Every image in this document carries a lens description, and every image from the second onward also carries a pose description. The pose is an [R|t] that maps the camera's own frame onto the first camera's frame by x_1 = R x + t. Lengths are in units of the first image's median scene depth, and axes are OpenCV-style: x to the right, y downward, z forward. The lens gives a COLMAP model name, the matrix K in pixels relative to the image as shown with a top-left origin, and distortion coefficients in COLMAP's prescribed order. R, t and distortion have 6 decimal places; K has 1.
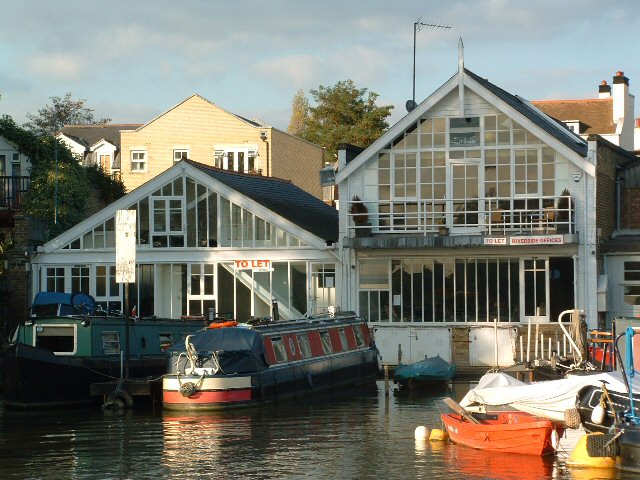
lens RADIAL K [[1868.9, 0, 321.0], [0, 1868.9, 237.7], [0, 0, 1]] dist [0.413229, 0.000000]
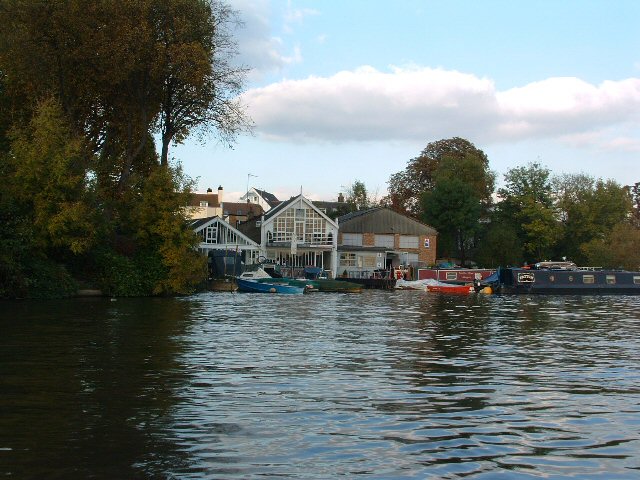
lens RADIAL K [[846.9, 0, 318.4], [0, 846.9, 244.7], [0, 0, 1]] dist [-0.179409, 0.000000]
pose [[0.873888, 0.041741, 0.484333, -0.622738], [-0.042475, 0.999053, -0.009462, 0.013198], [-0.484269, -0.012303, 0.874833, -0.339108]]
